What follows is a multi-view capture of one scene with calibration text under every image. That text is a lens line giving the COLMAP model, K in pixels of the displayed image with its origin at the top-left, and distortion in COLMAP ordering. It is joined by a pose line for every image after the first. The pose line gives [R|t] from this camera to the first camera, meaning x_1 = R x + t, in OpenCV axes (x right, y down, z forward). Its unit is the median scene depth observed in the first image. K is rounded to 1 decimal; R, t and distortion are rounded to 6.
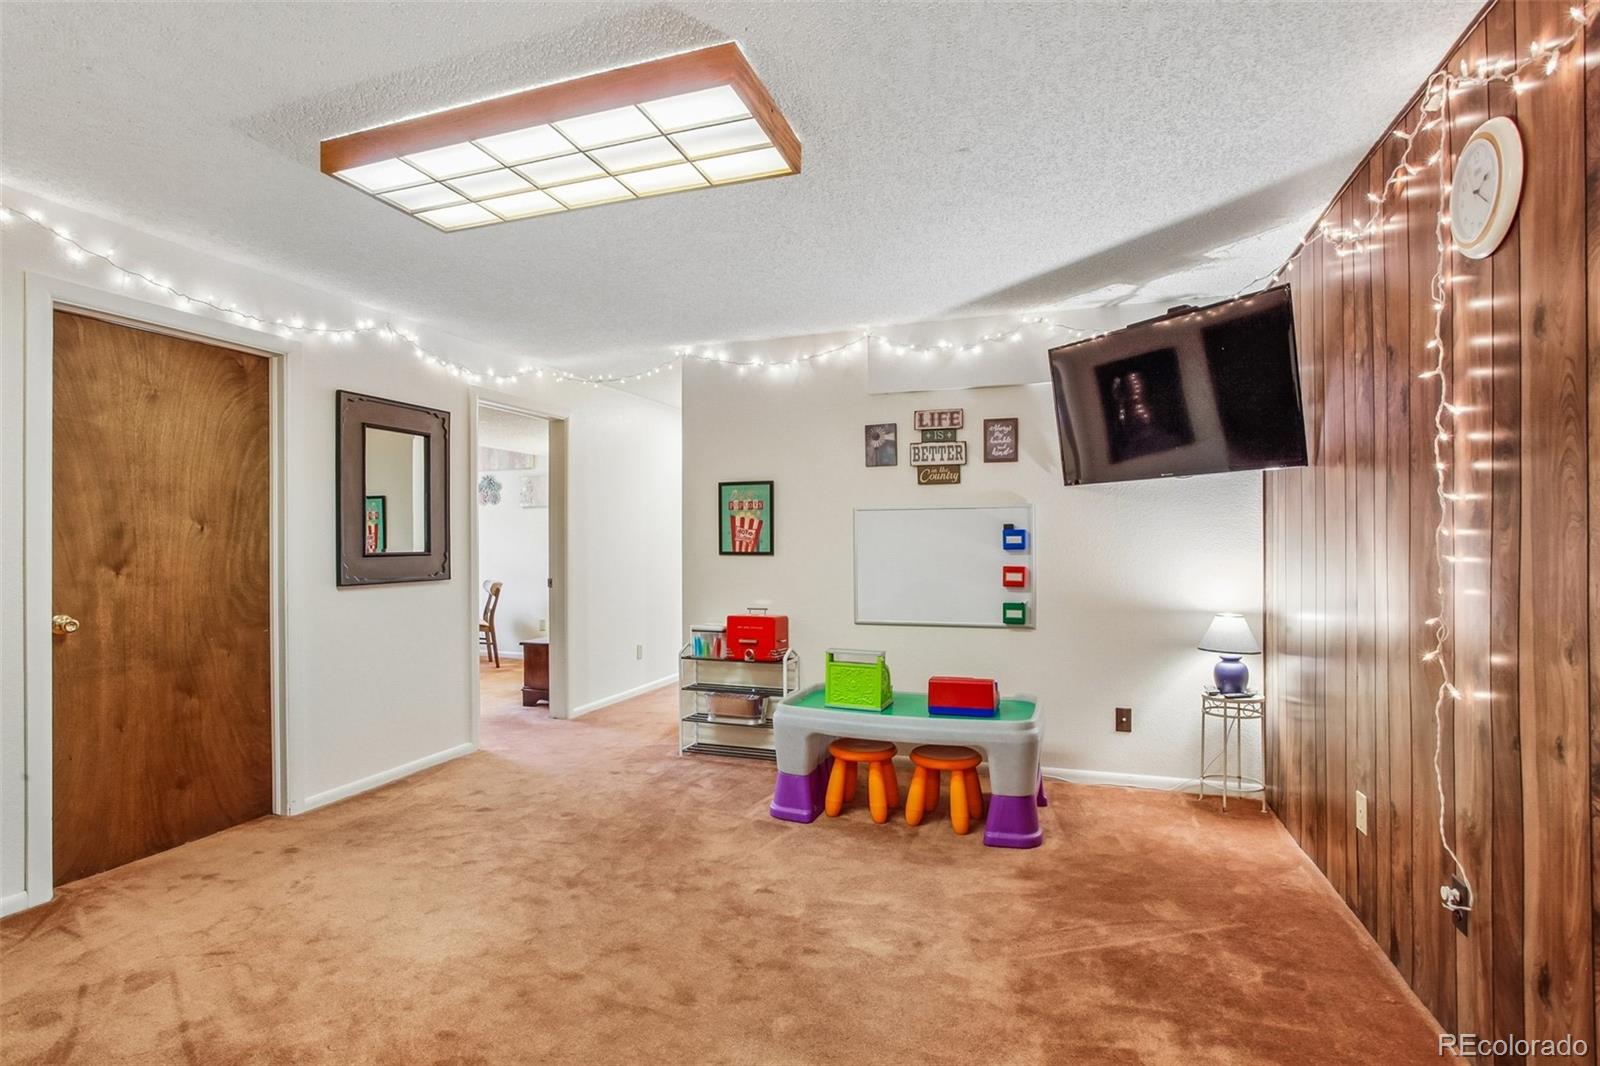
lens RADIAL K [[786.4, 0, 797.6], [0, 786.4, 535.4], [0, 0, 1]] dist [-0.042266, 0.003405]
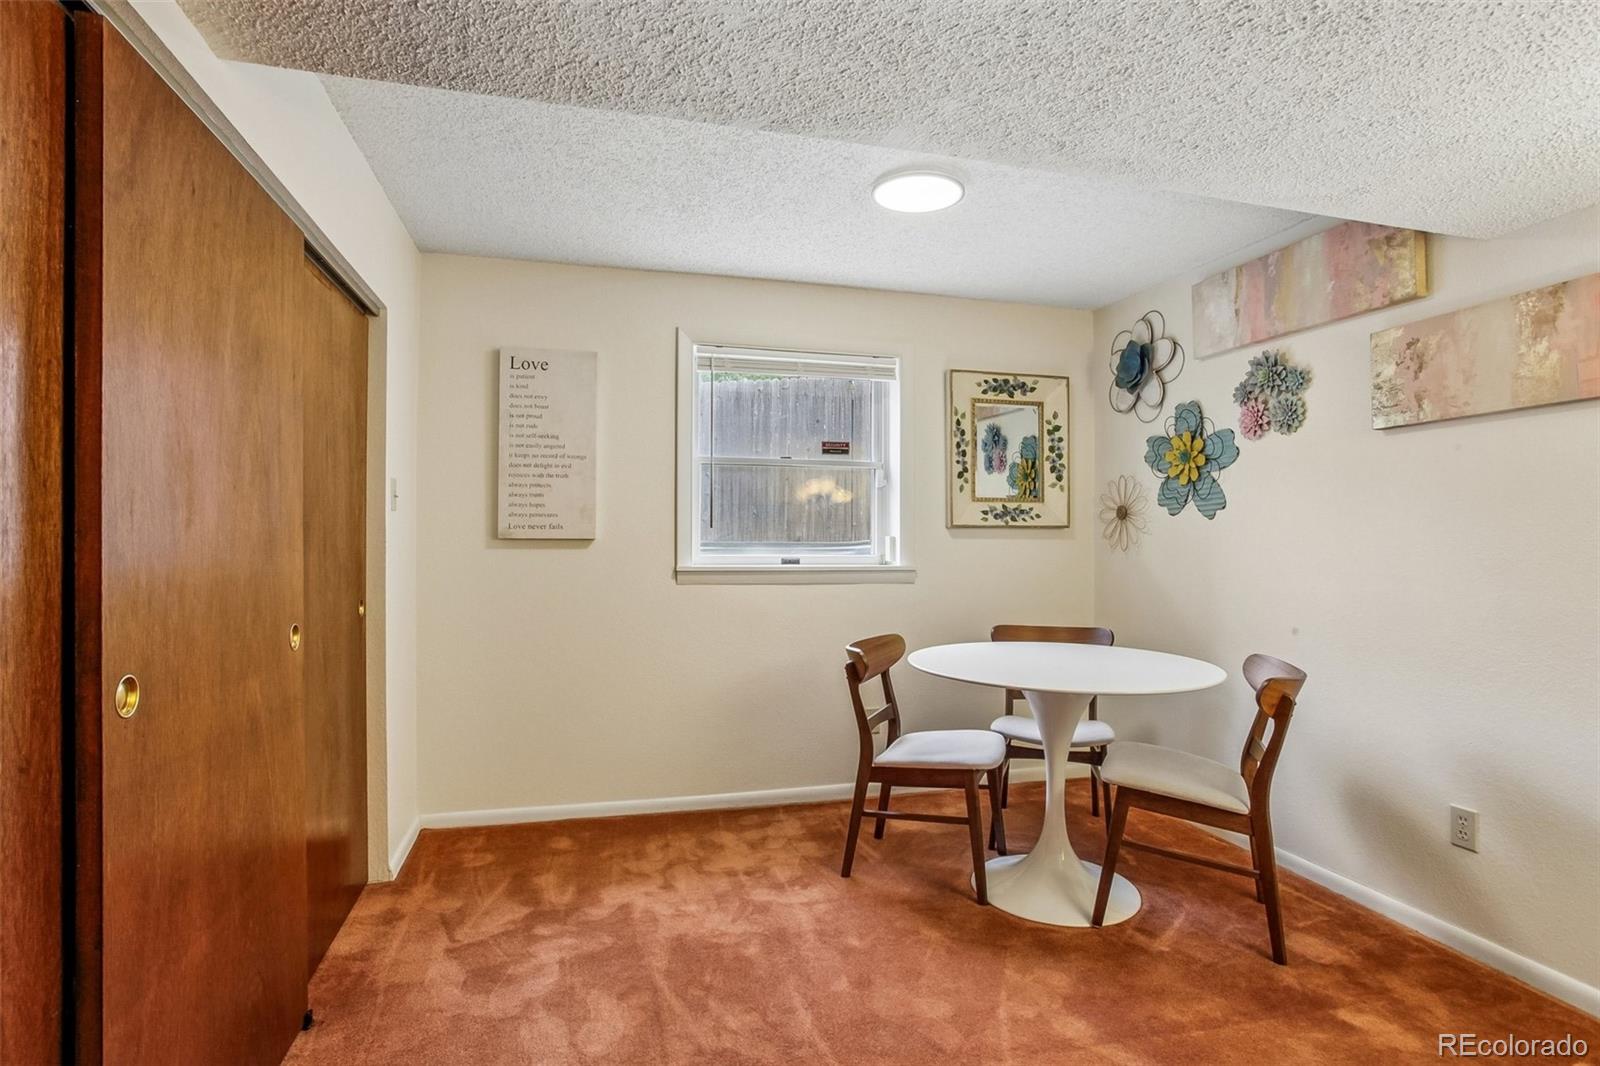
lens RADIAL K [[786.4, 0, 797.5], [0, 786.4, 542.8], [0, 0, 1]] dist [-0.042266, 0.003405]
pose [[0.565480, 0.018627, -0.824552, -0.233267], [-0.003120, 0.999786, 0.020446, 0.002402], [0.824756, -0.008989, 0.565417, 0.642335]]
